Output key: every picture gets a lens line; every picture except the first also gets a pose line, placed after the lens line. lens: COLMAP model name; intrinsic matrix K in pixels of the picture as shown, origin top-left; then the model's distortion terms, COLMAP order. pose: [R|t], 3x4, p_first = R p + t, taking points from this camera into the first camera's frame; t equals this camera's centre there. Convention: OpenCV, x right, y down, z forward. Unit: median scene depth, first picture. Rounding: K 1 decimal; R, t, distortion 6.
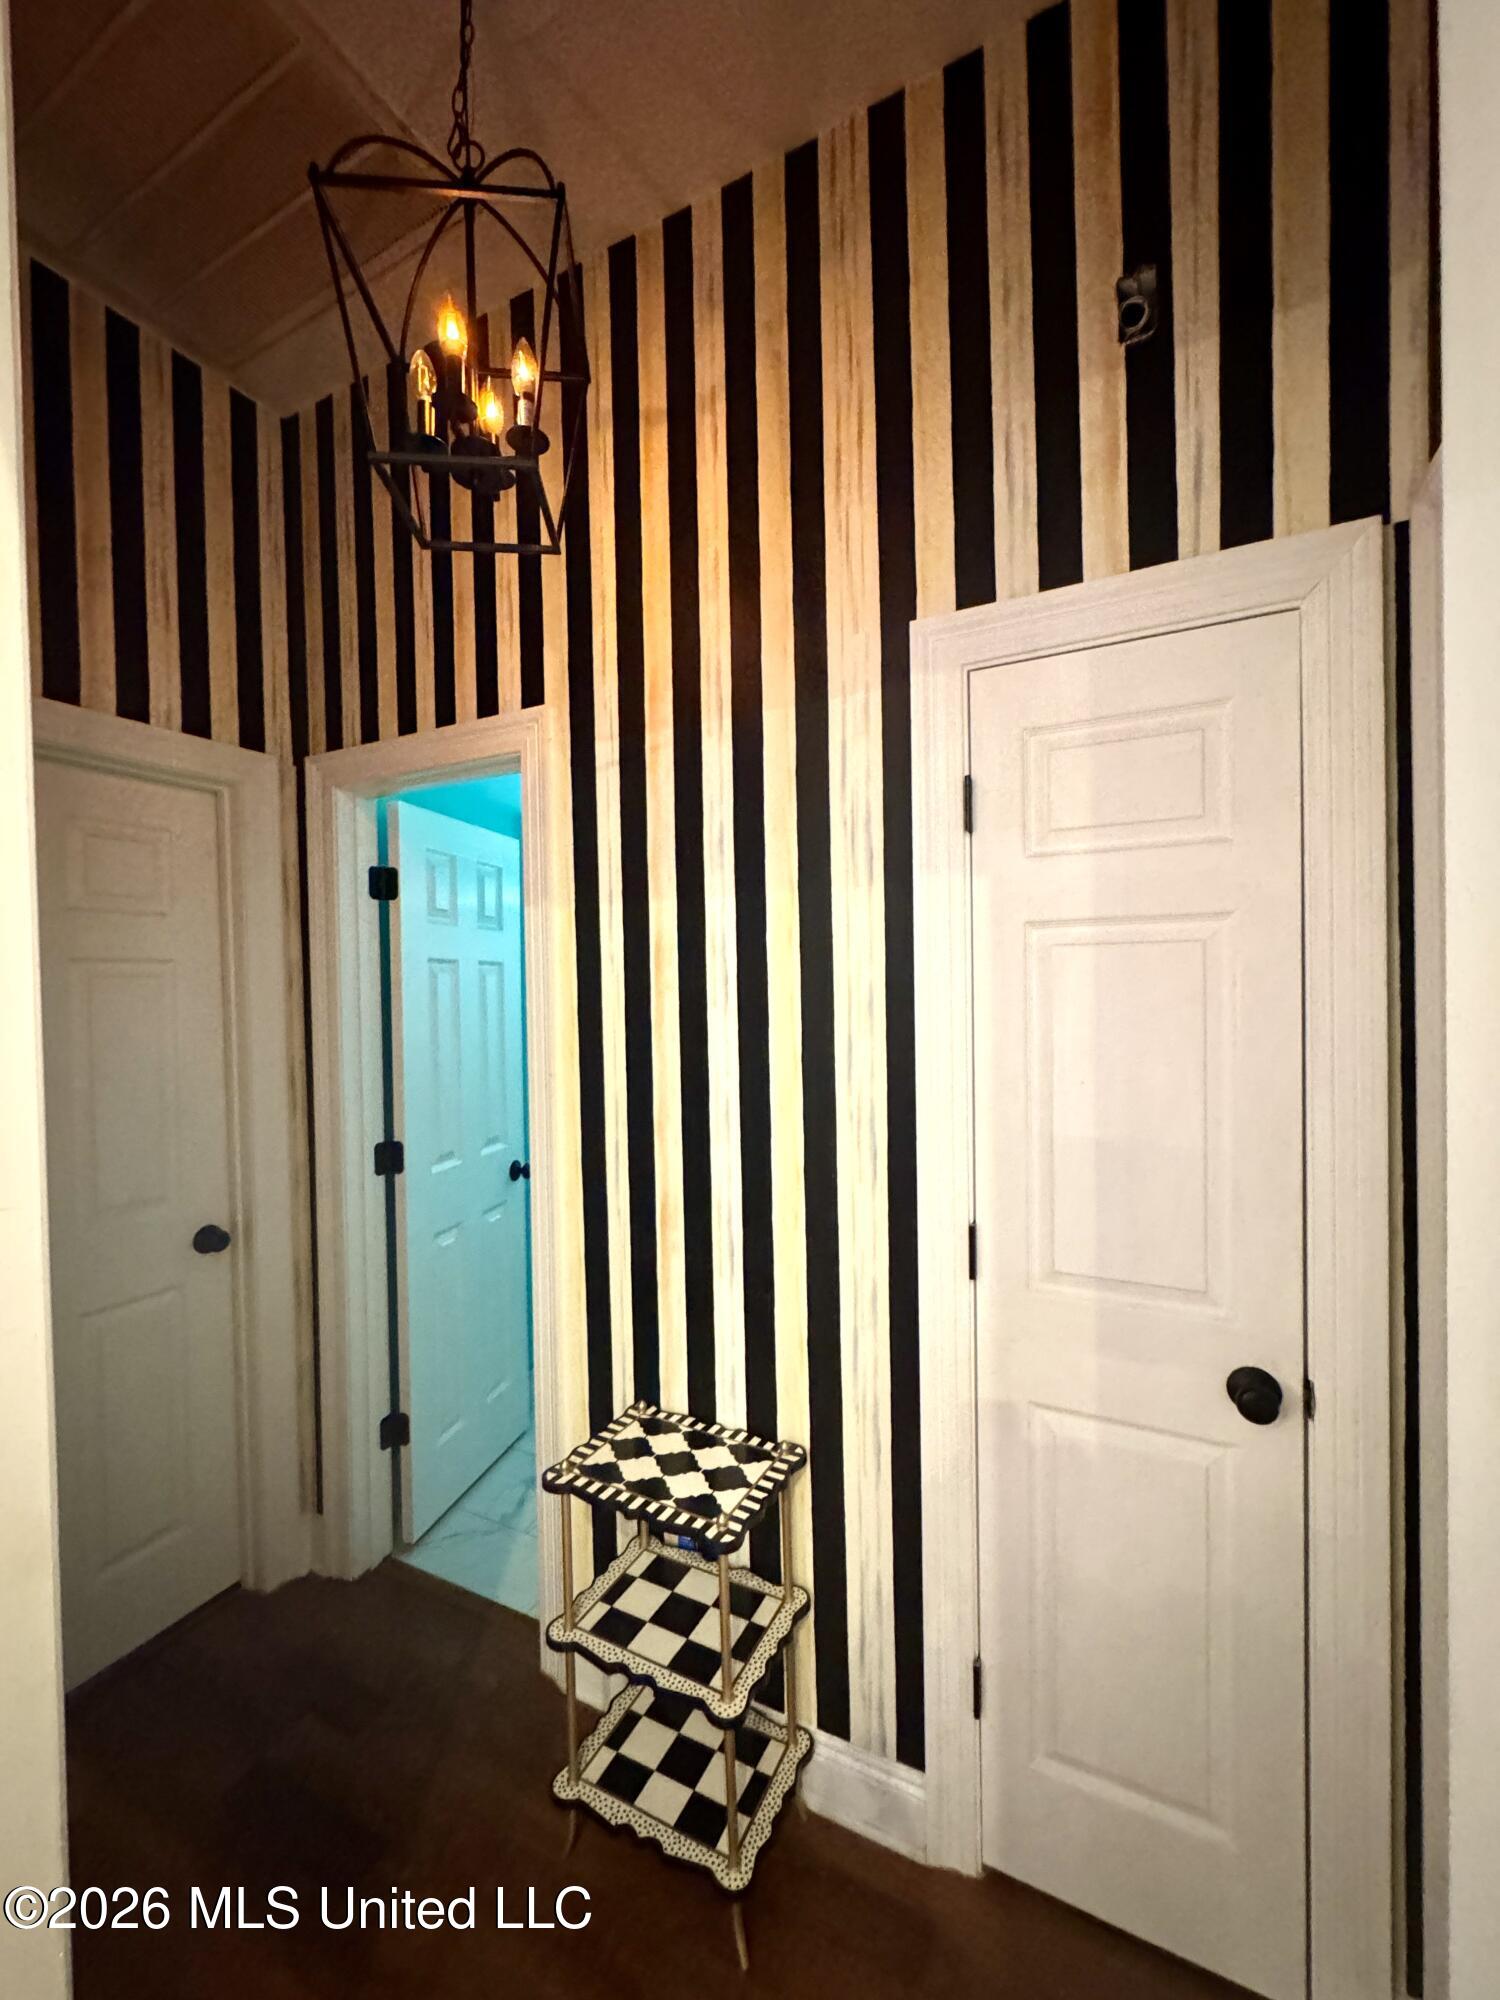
lens RADIAL K [[798.2, 0, 744.1], [0, 798.2, 995.6], [0, 0, 1]] dist [-0.003142, -0.000203]
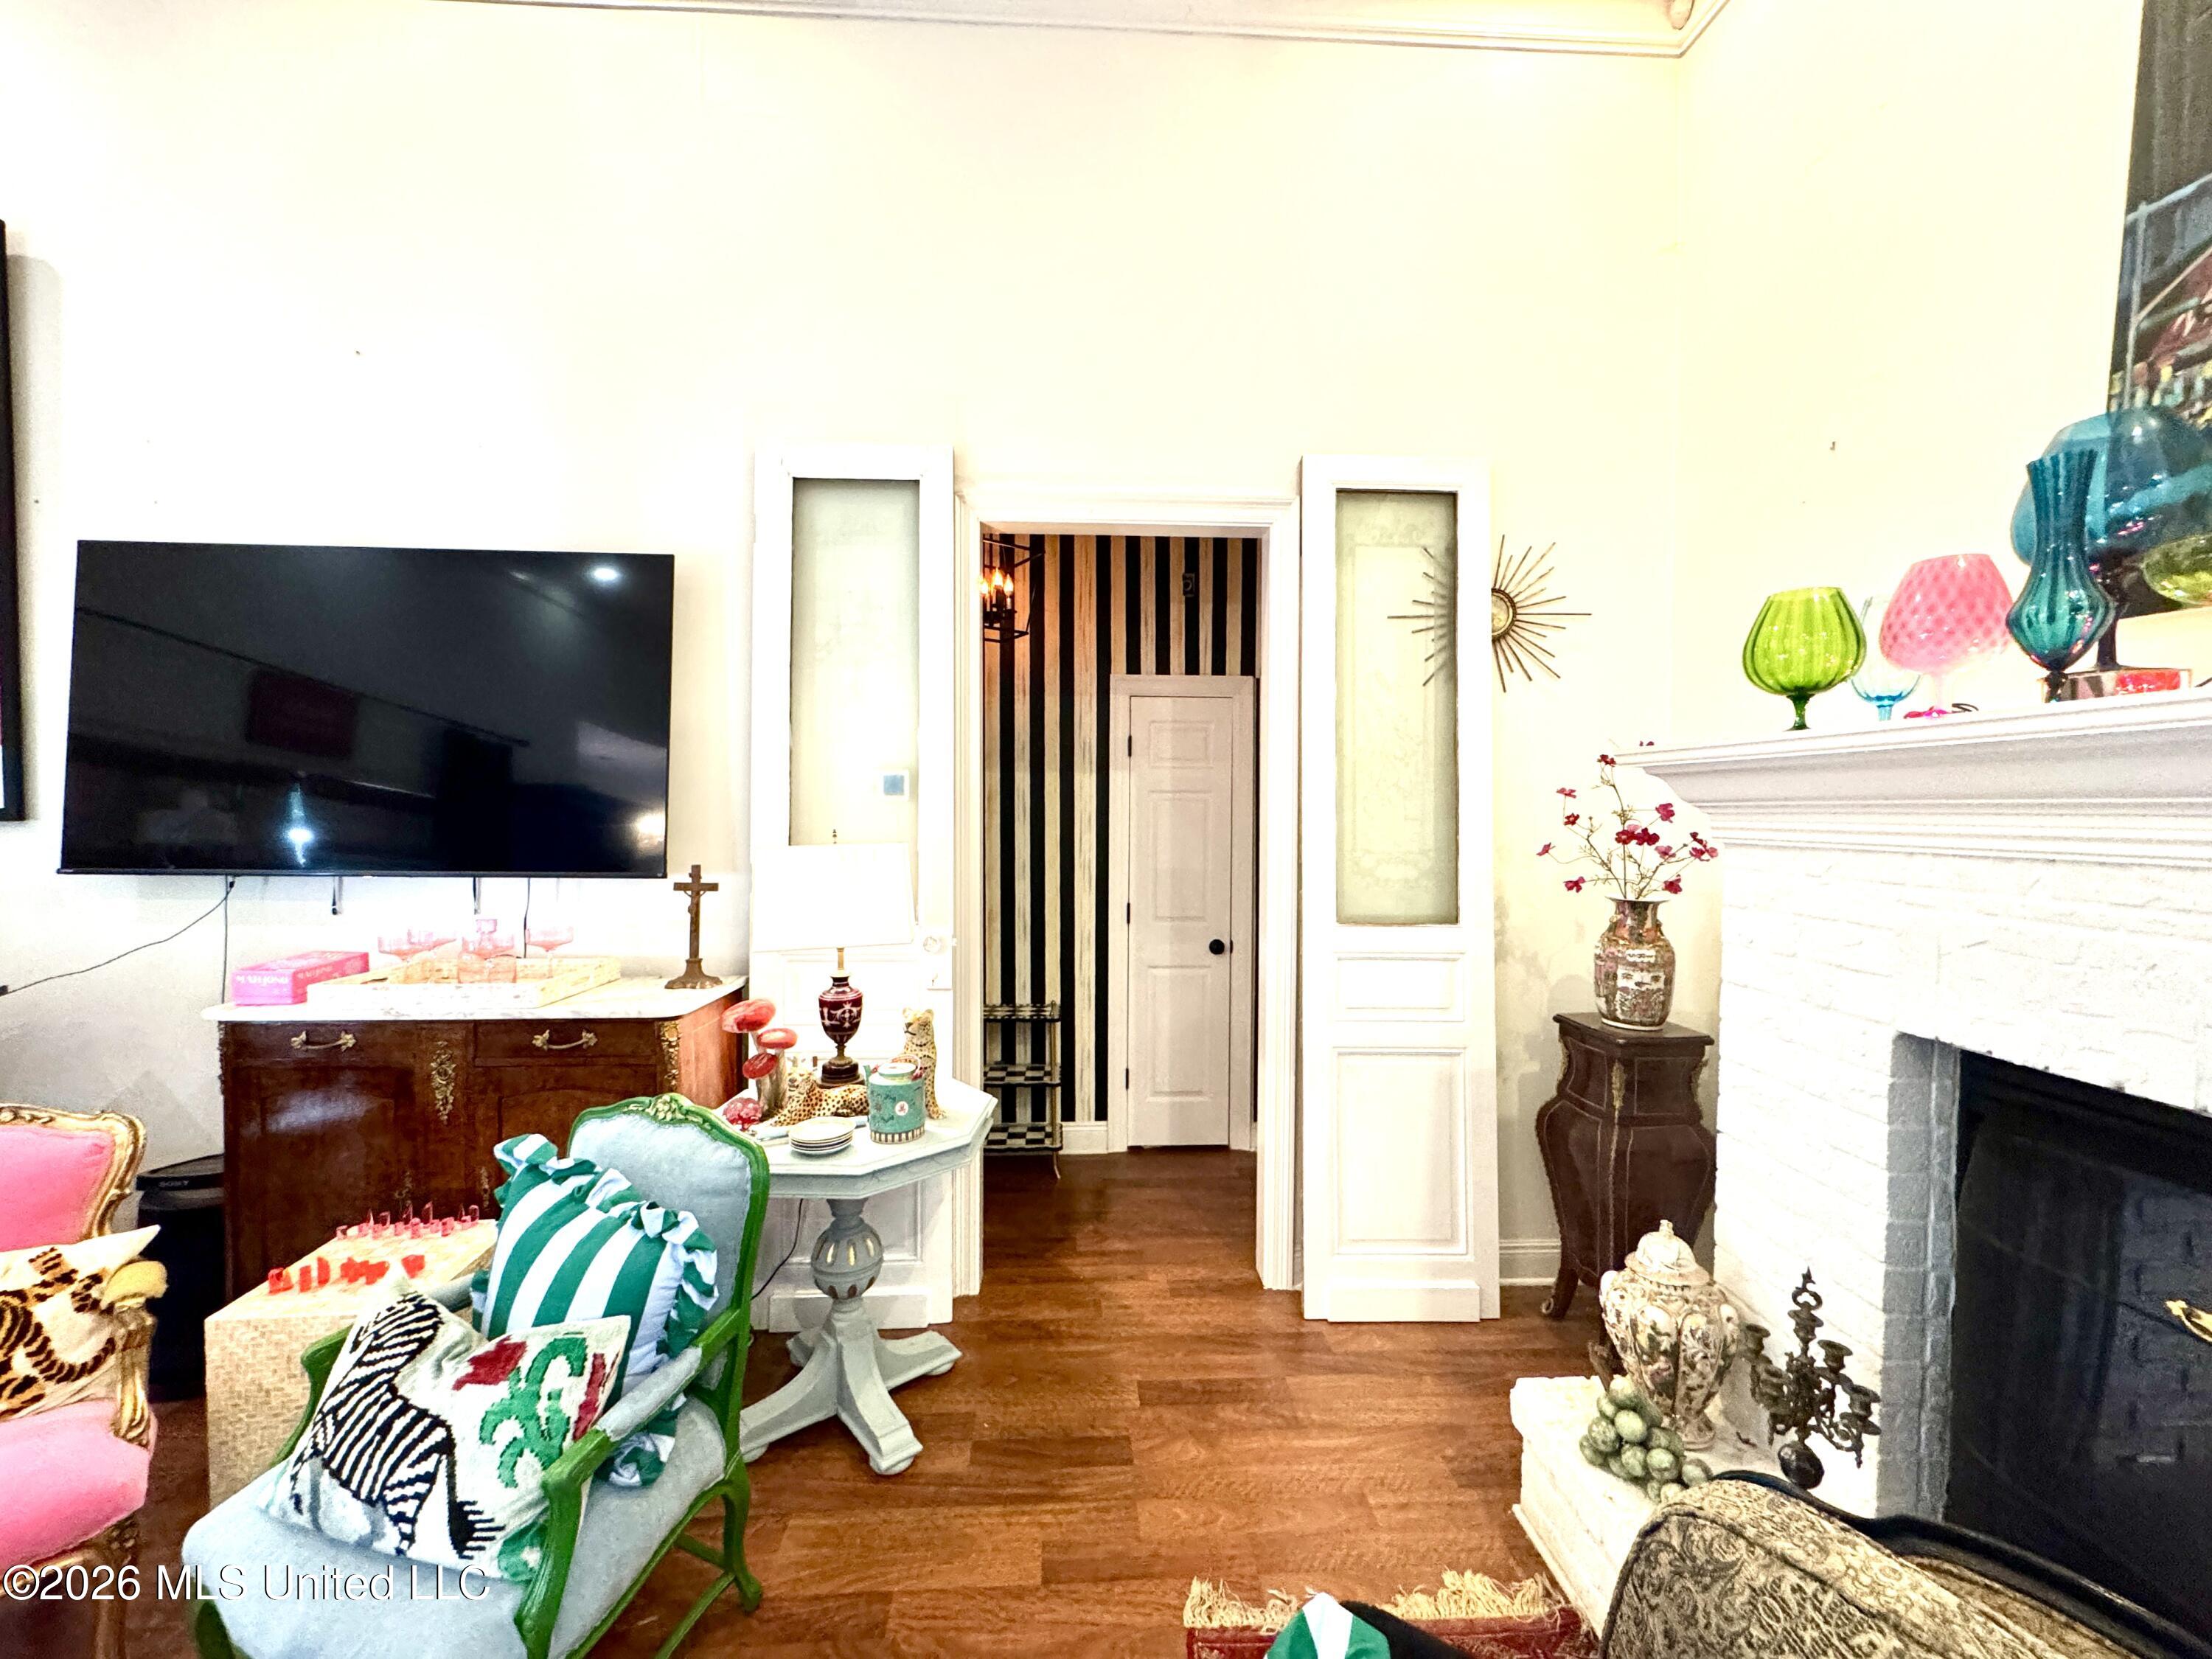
lens RADIAL K [[882.9, 0, 1102.5], [0, 882.9, 827.9], [0, 0, 1]] dist [-0.003142, -0.000203]
pose [[0.944630, 0.016776, 0.327708, -0.834122], [-0.016924, 0.999854, -0.002401, 0.043627], [-0.327701, -0.003278, 0.944776, -1.917005]]
